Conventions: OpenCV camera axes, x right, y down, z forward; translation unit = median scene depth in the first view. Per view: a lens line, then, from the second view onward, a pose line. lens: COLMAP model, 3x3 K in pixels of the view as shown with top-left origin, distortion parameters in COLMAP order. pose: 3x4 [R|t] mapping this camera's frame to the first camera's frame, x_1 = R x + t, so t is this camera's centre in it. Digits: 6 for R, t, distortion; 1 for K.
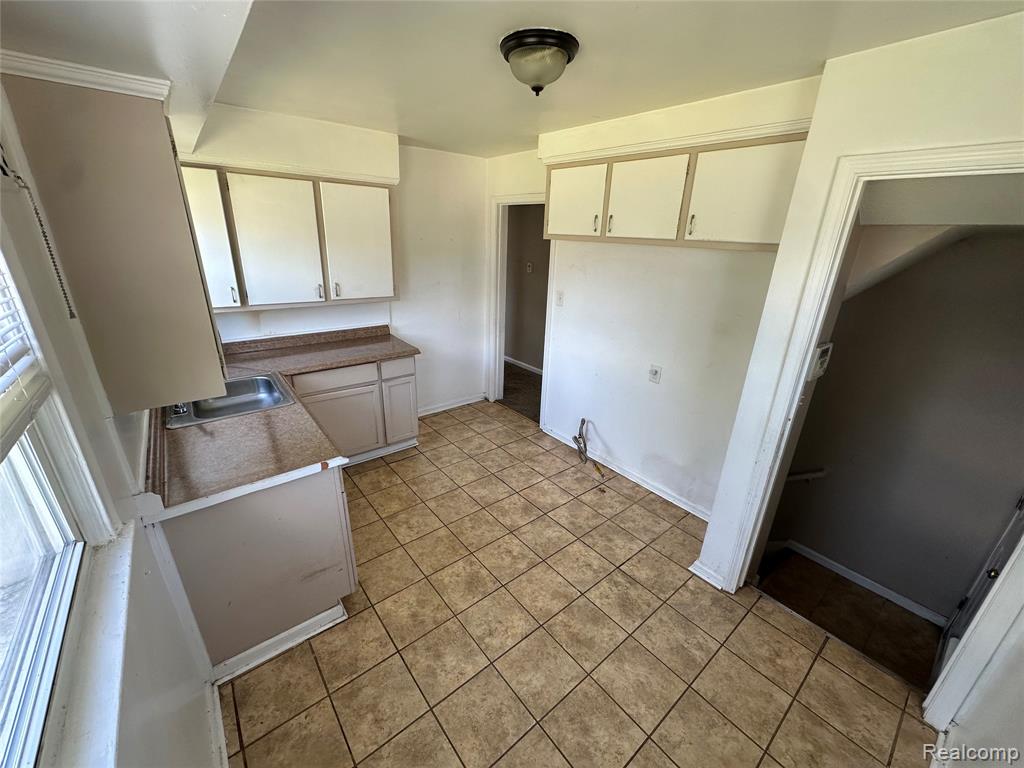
lens RADIAL K [[407.1, 0, 513.0], [0, 407.1, 383.3], [0, 0, 1]] dist [-0.001838, -0.000018]
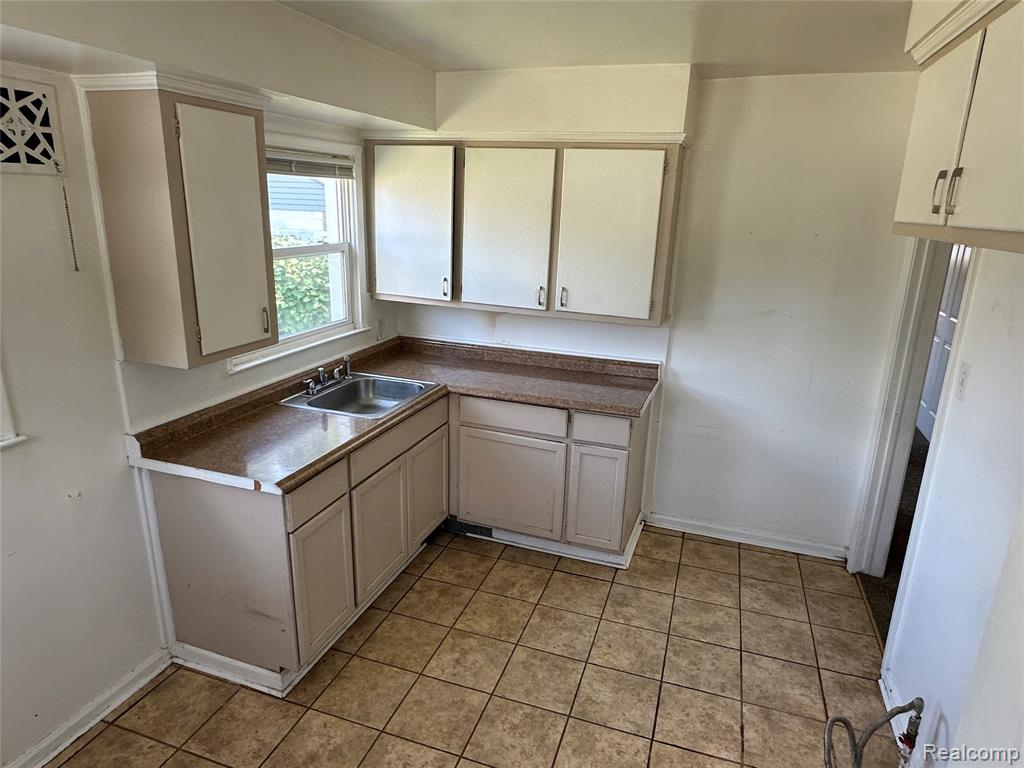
lens RADIAL K [[629.1, 0, 512.3], [0, 629.1, 385.4], [0, 0, 1]] dist [-0.008969, 0.001467]
pose [[0.534631, 0.219048, -0.816204, 0.433430], [-0.309871, 0.949366, 0.051813, -0.115852], [0.786225, 0.225217, 0.575436, 0.348815]]
